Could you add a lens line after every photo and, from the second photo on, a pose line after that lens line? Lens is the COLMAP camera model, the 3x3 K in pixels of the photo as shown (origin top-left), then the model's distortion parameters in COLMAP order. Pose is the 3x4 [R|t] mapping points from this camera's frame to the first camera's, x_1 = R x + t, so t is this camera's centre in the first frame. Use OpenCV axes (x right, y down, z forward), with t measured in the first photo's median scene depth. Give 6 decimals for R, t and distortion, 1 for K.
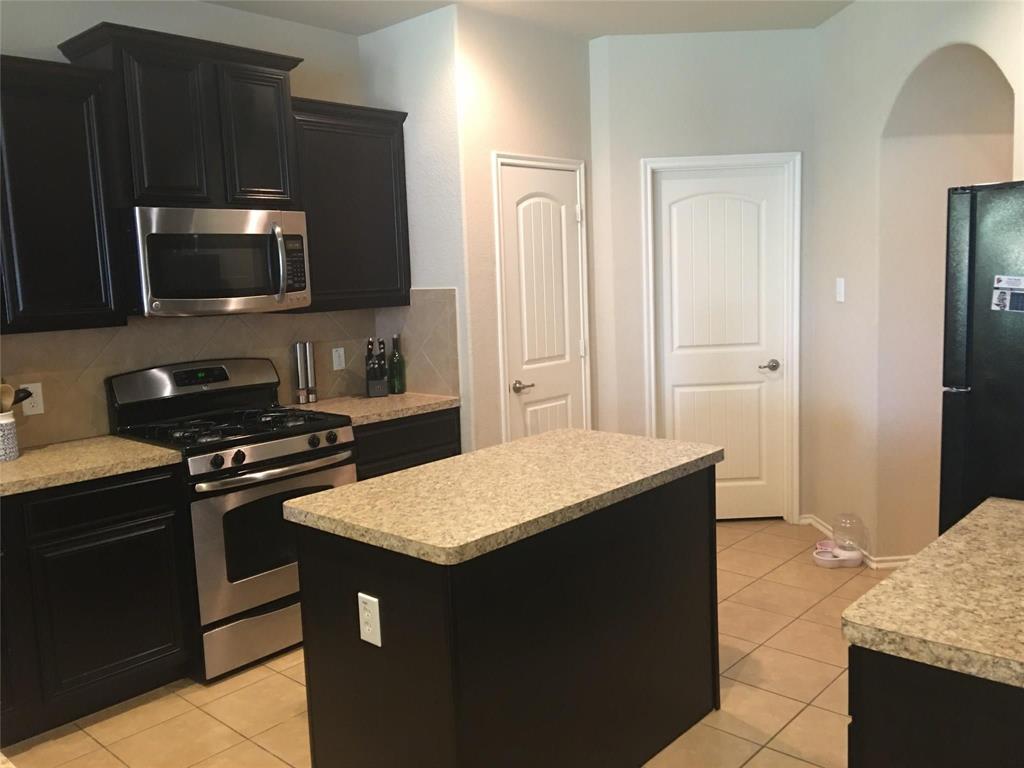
lens RADIAL K [[867.1, 0, 509.2], [0, 867.1, 378.4], [0, 0, 1]] dist [0.063918, -0.061173]
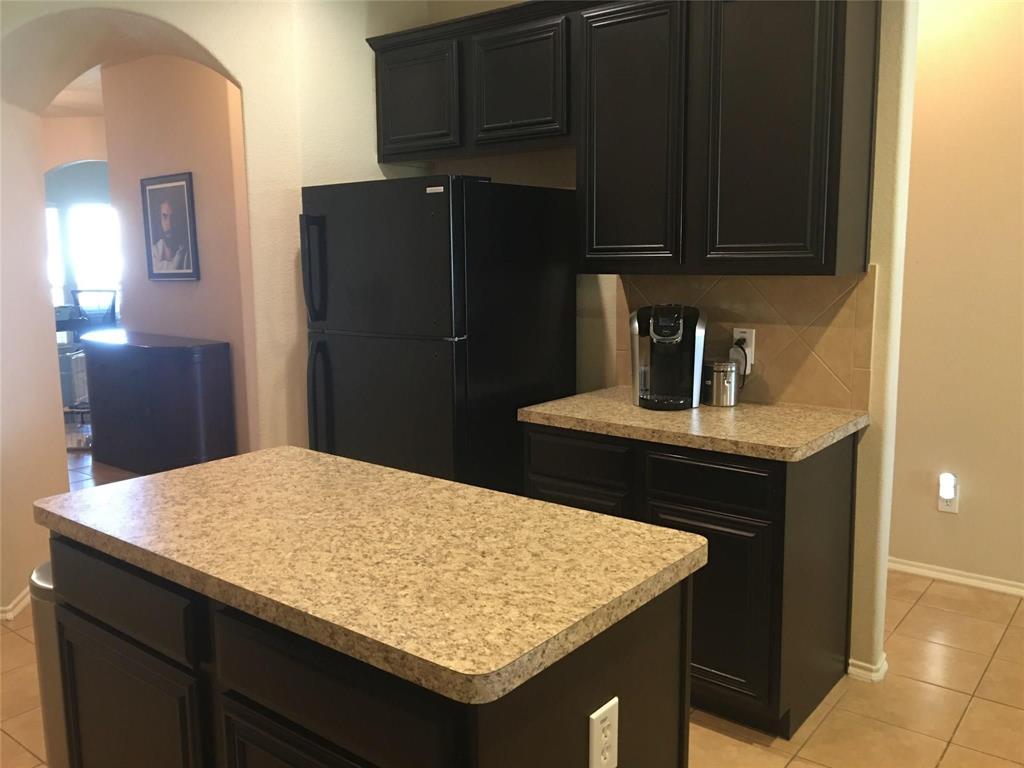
lens RADIAL K [[867.1, 0, 511.7], [0, 867.1, 382.6], [0, 0, 1]] dist [0.063918, -0.061173]
pose [[-0.068702, -0.116465, 0.990816, -0.754439], [0.134286, 0.983045, 0.124863, -0.070434], [-0.988558, 0.141631, -0.051897, 1.055932]]
